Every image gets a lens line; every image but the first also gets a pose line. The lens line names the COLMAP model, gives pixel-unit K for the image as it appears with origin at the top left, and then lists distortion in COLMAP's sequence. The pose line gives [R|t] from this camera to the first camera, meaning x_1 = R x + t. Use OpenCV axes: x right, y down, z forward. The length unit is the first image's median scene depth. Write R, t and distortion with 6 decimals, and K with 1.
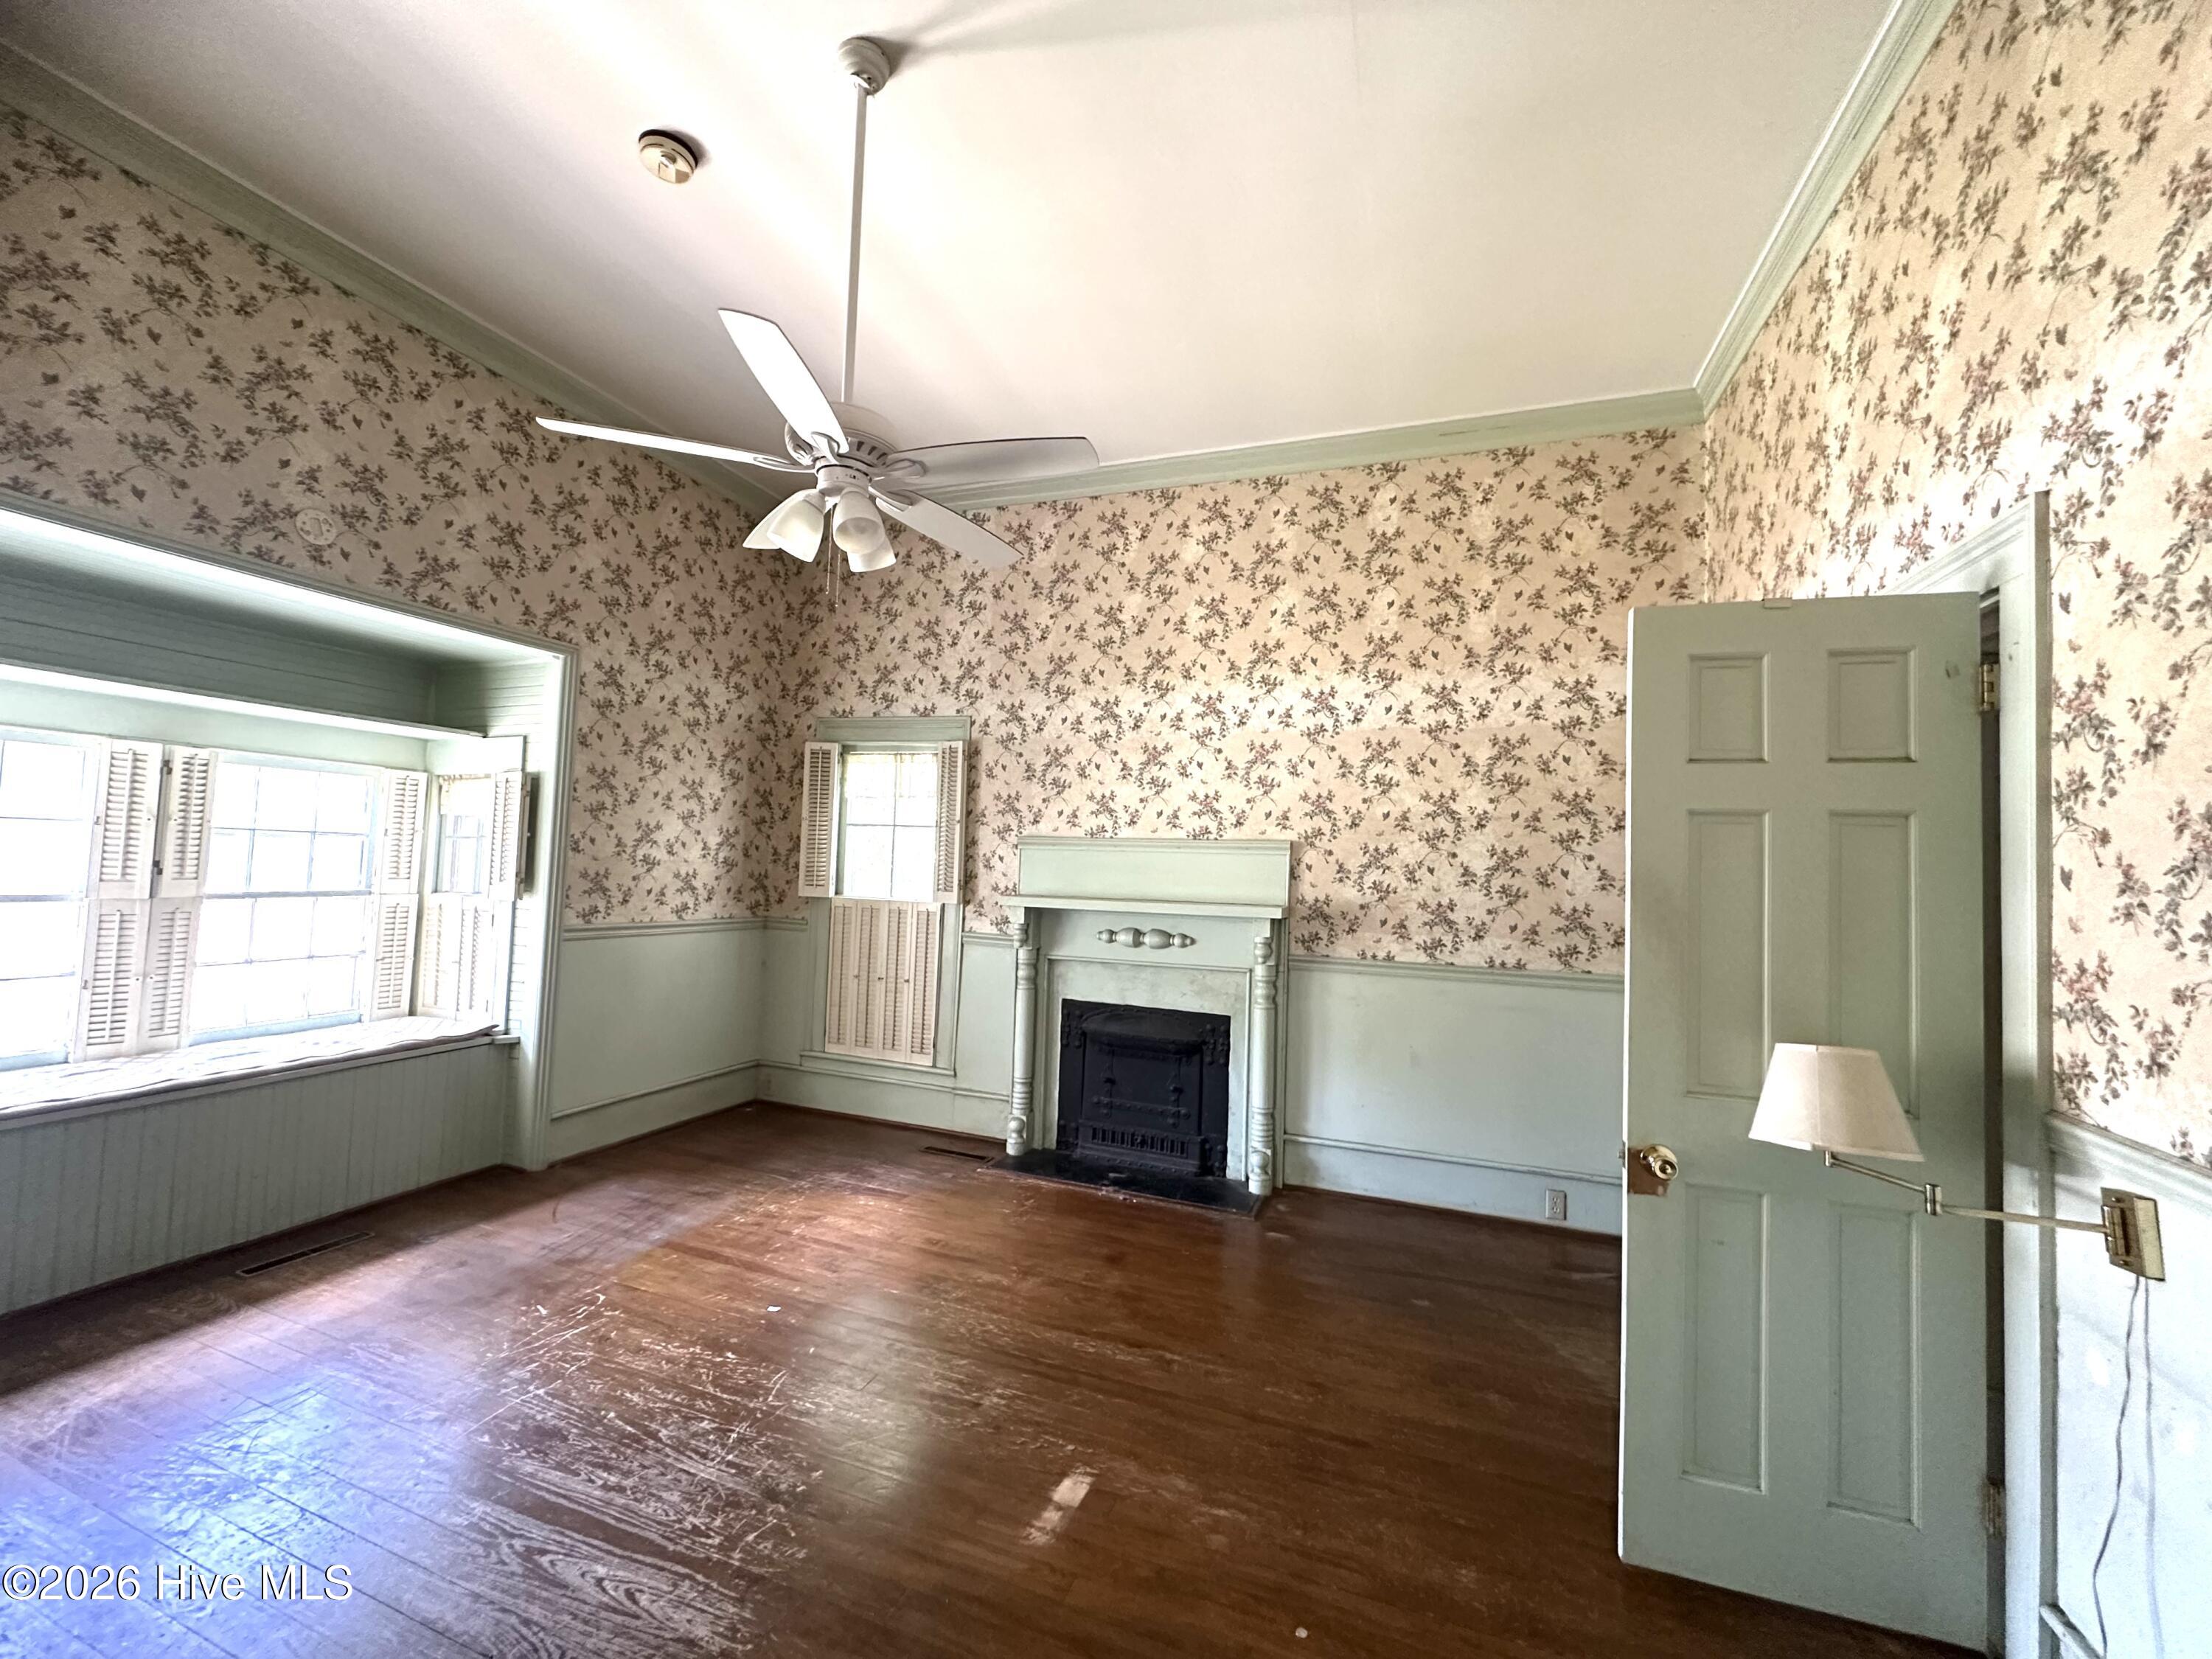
lens RADIAL K [[880.9, 0, 1105.4], [0, 880.9, 827.0], [0, 0, 1]] dist [-0.004628, 0.001055]
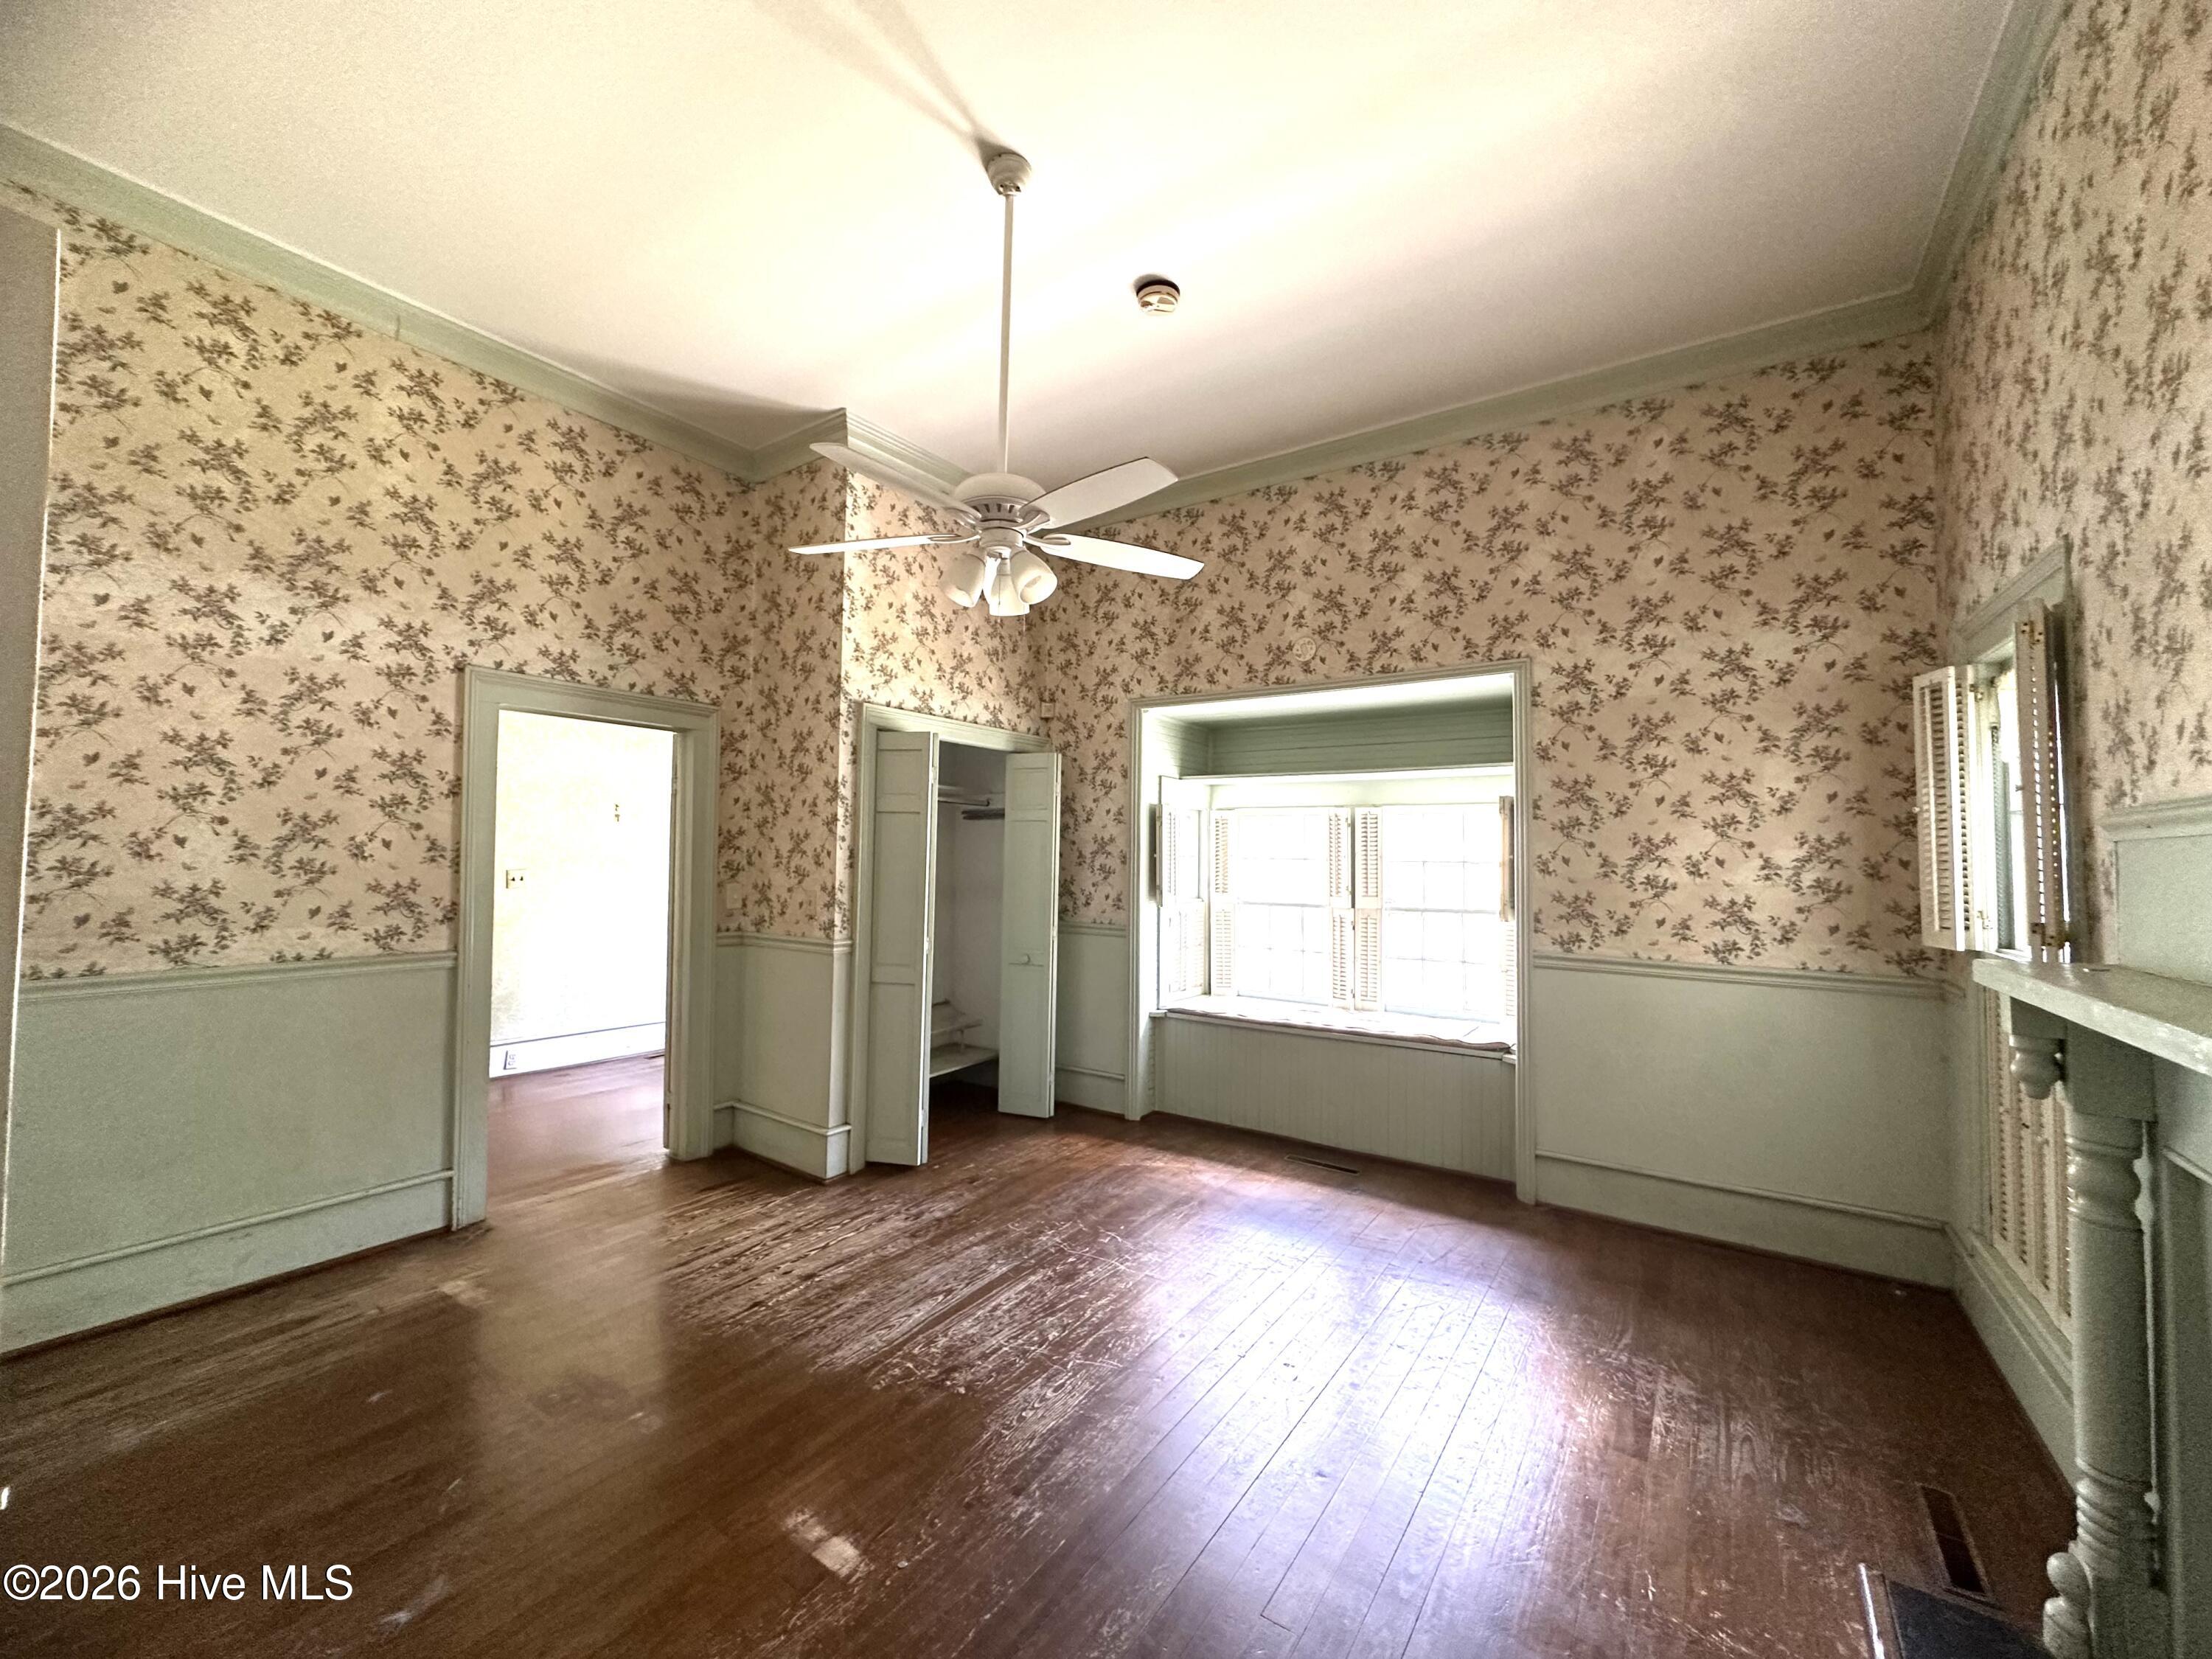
lens RADIAL K [[880.9, 0, 1105.4], [0, 880.9, 827.0], [0, 0, 1]] dist [-0.004628, 0.001055]
pose [[-0.241978, -0.073125, -0.967522, 0.422327], [0.022490, 0.996465, -0.080938, 0.044327], [0.970021, -0.041345, -0.239478, 0.774068]]
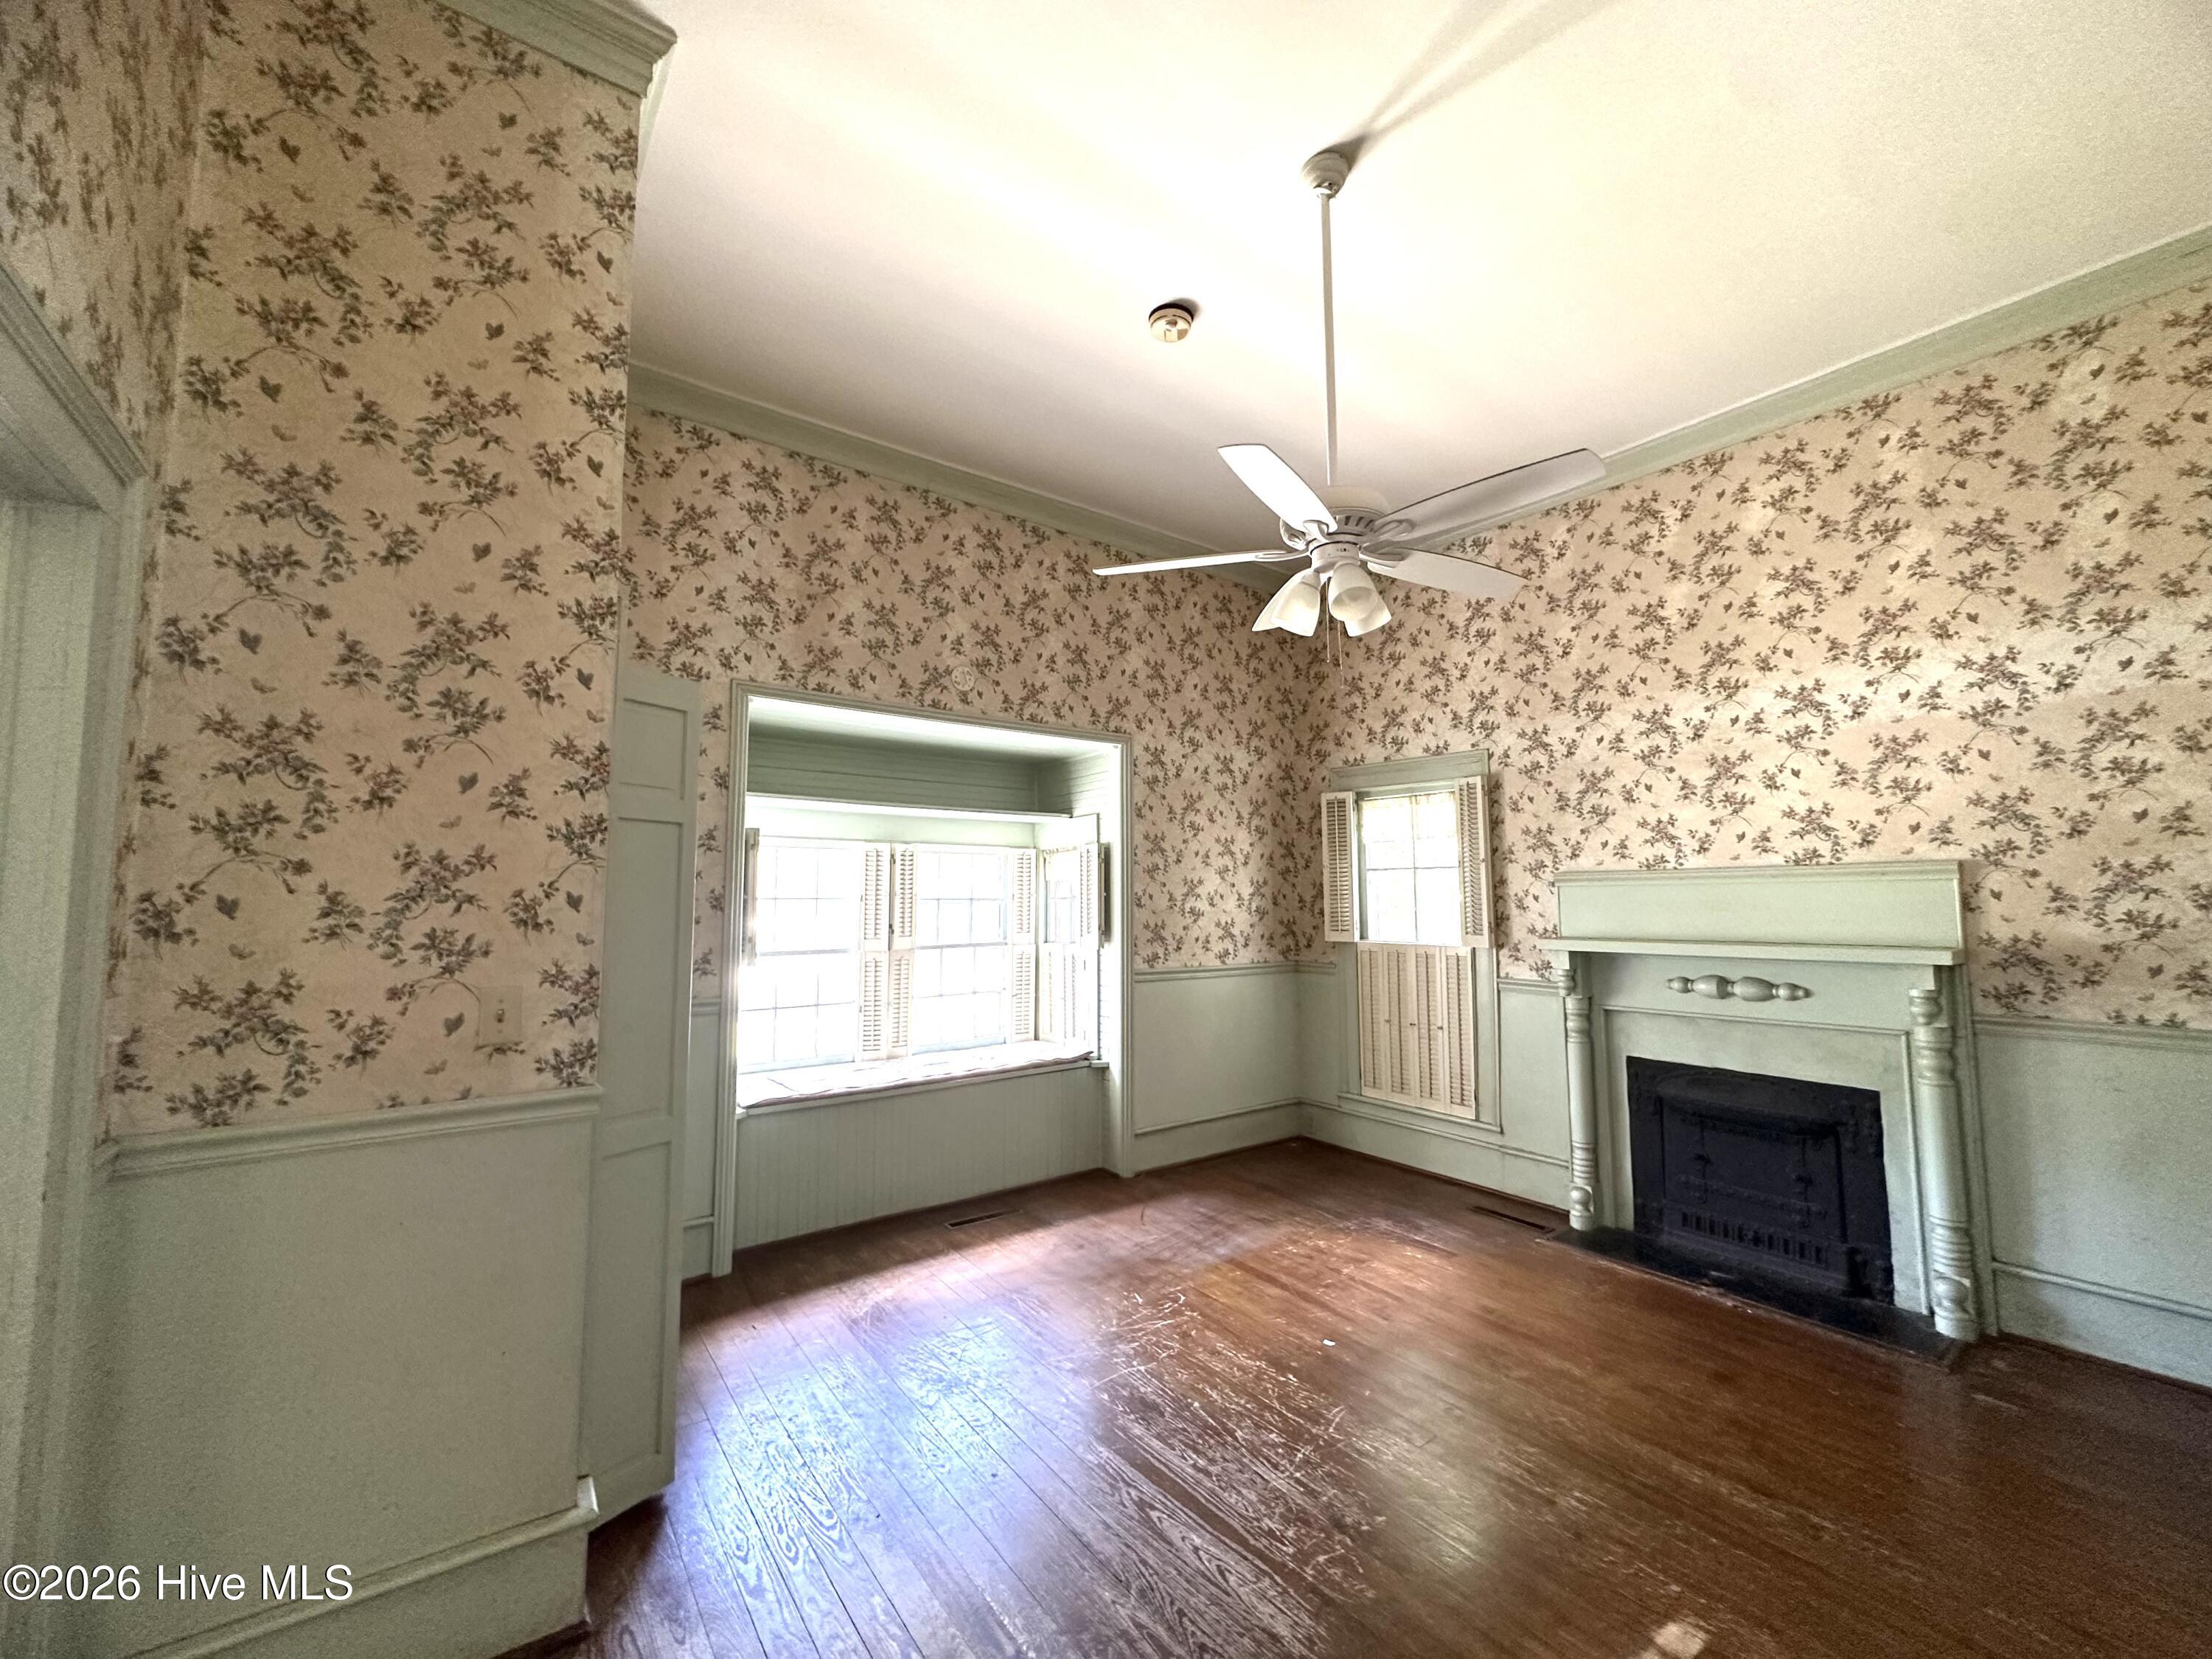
lens RADIAL K [[880.9, 0, 1105.4], [0, 880.9, 827.0], [0, 0, 1]] dist [-0.004628, 0.001055]
pose [[0.836558, -0.081890, -0.541723, 0.011312], [0.057757, 0.996439, -0.061435, -0.009077], [0.544825, 0.020106, 0.838309, -0.021834]]
